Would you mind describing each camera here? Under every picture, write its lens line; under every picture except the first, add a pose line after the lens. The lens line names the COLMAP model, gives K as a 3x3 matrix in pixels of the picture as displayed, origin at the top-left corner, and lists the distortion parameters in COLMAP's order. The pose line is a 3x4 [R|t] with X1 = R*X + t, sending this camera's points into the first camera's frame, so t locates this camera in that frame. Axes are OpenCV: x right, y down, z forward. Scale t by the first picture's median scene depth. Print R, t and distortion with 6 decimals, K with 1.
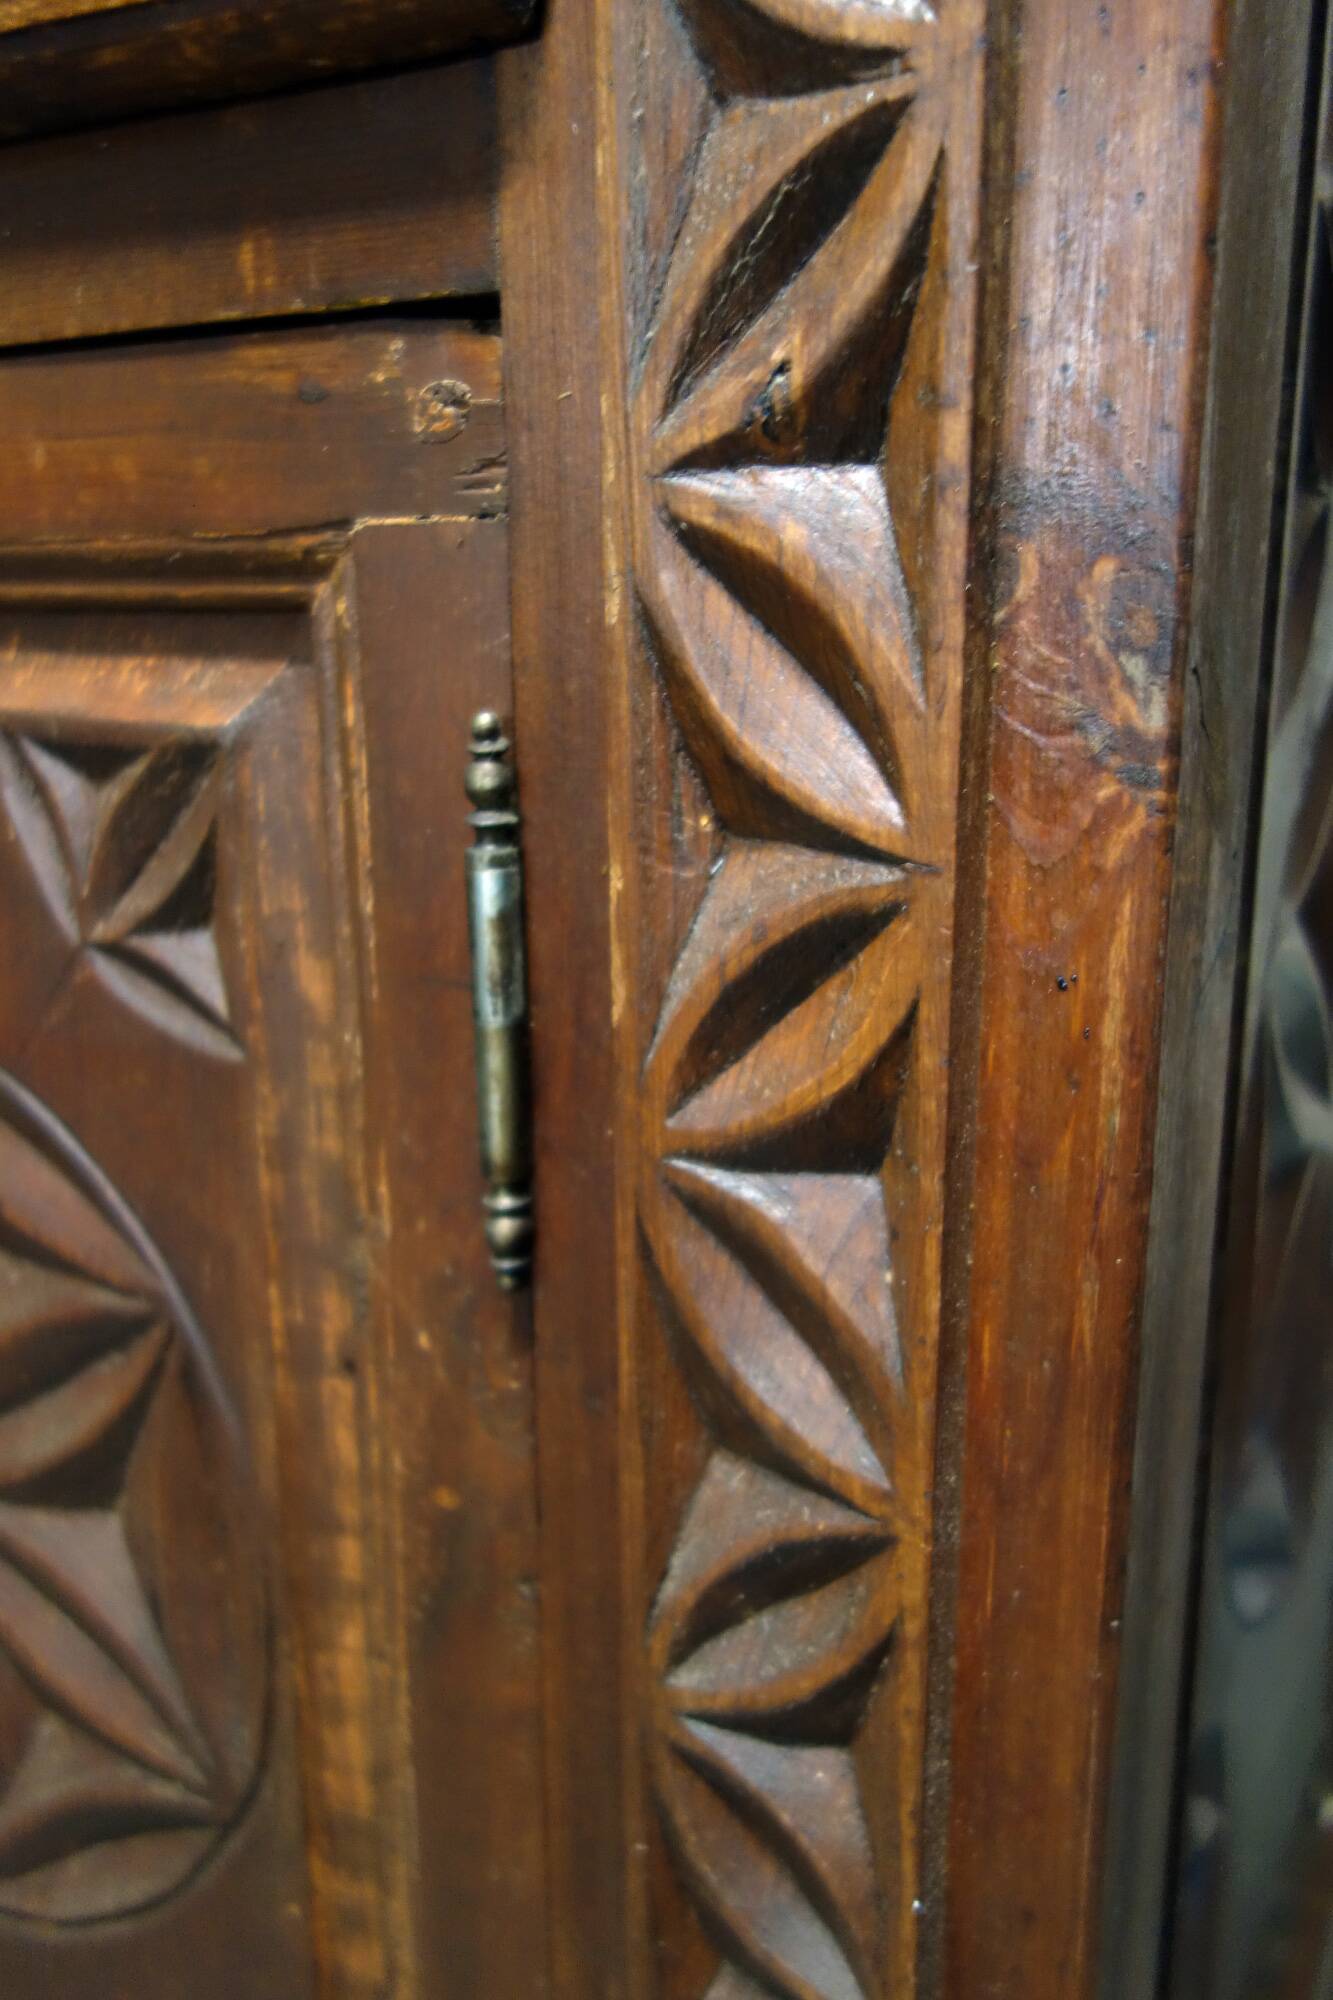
lens RADIAL K [[1747.4, 0, 667.3], [0, 1747.4, 1045.4], [0, 0, 1]] dist [0.006139, -0.001893]
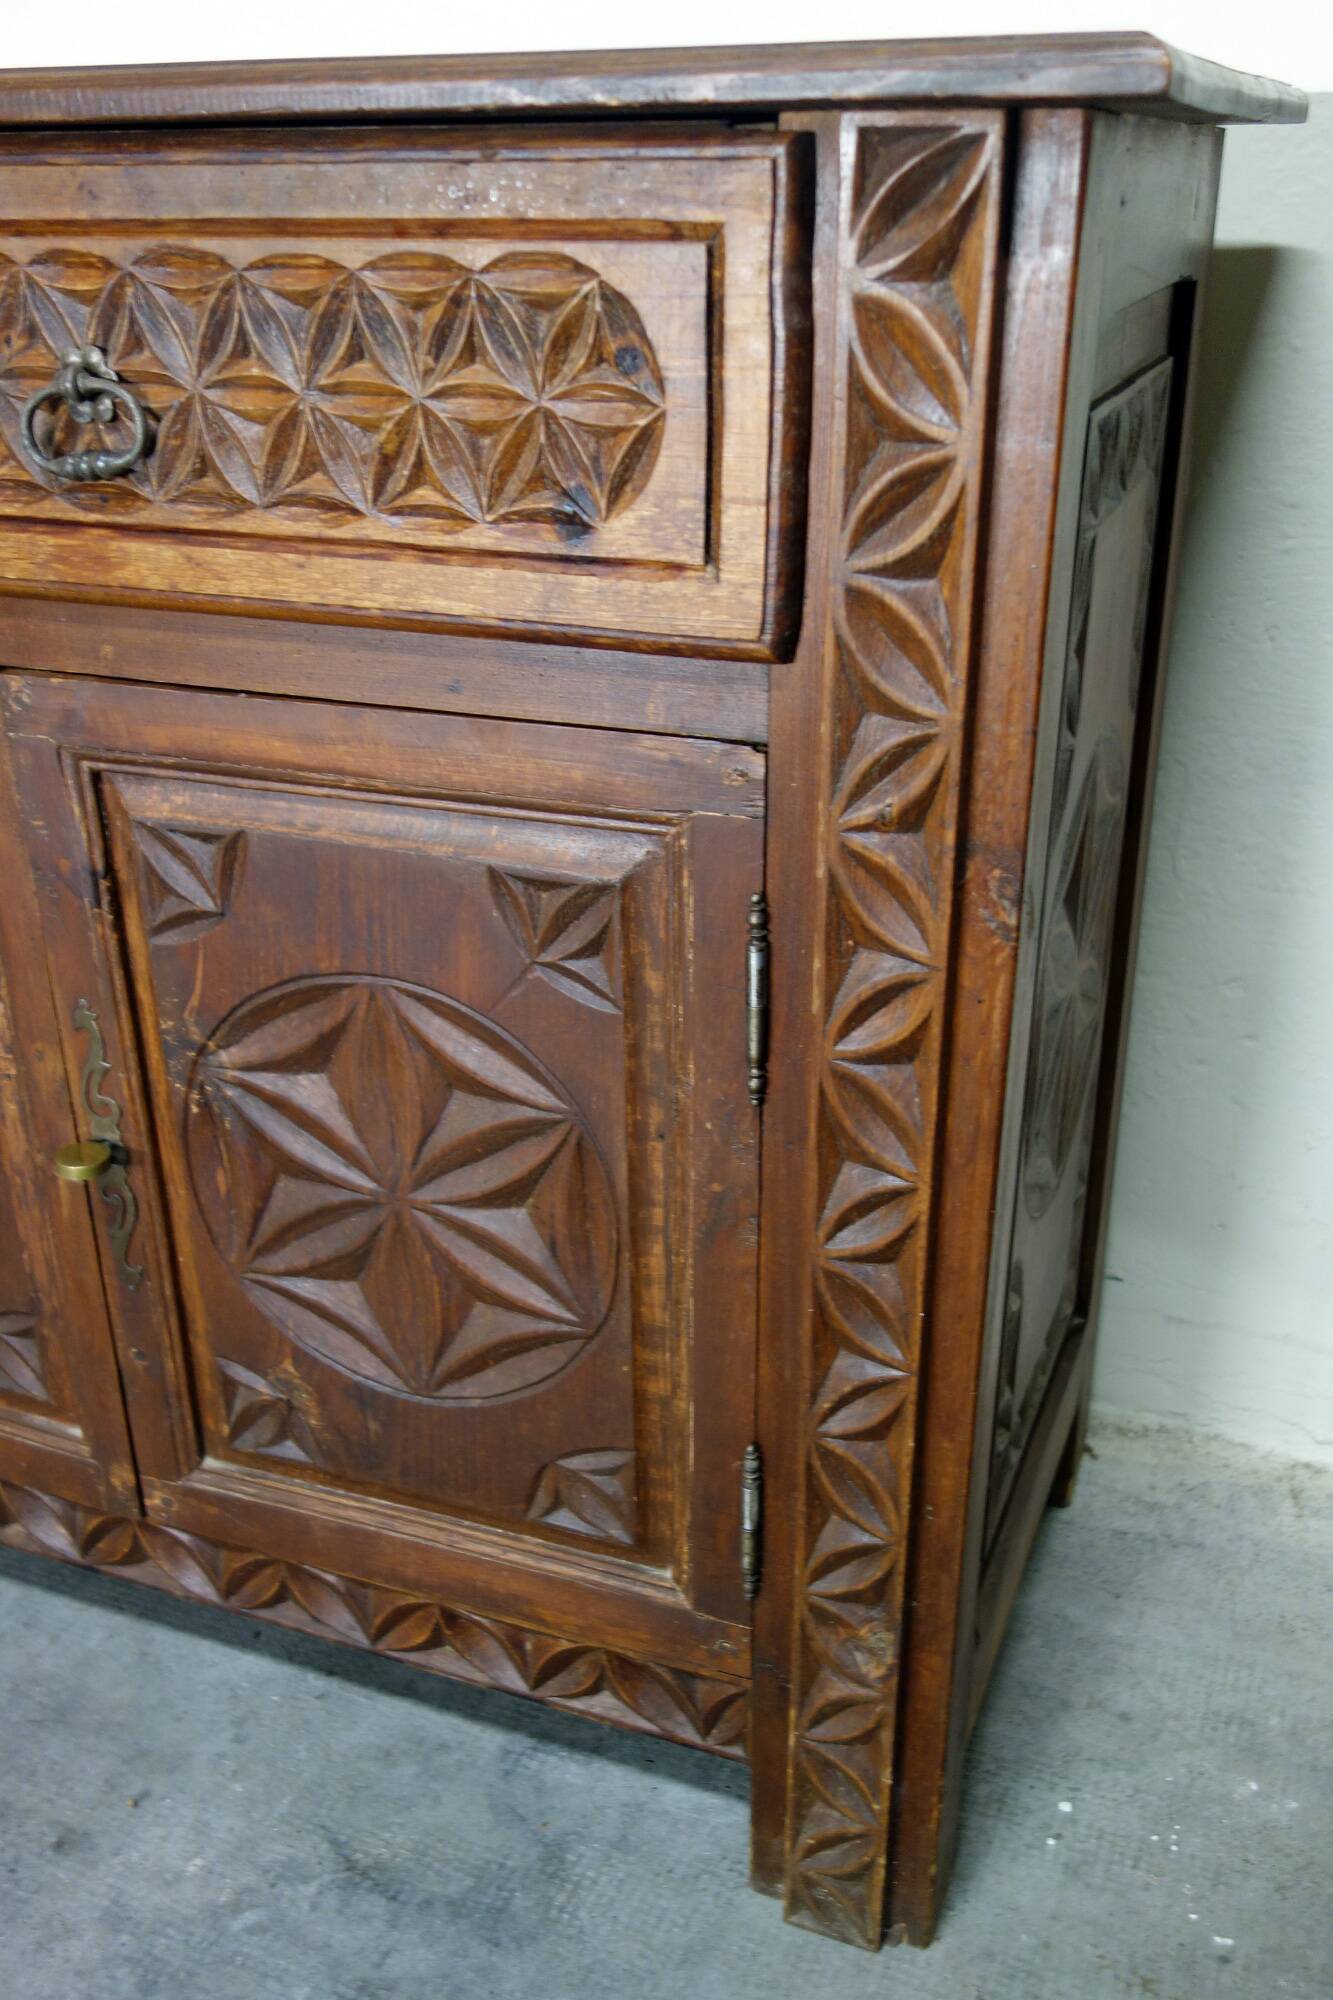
lens RADIAL K [[2011.1, 0, 612.7], [0, 2011.1, 1156.5], [0, 0, 1]] dist [0.016530, -0.002566]
pose [[0.989708, -0.079892, 0.118728, -0.677577], [0.047630, 0.966254, 0.253150, -0.562057], [-0.134946, -0.244890, 0.960114, -1.869186]]
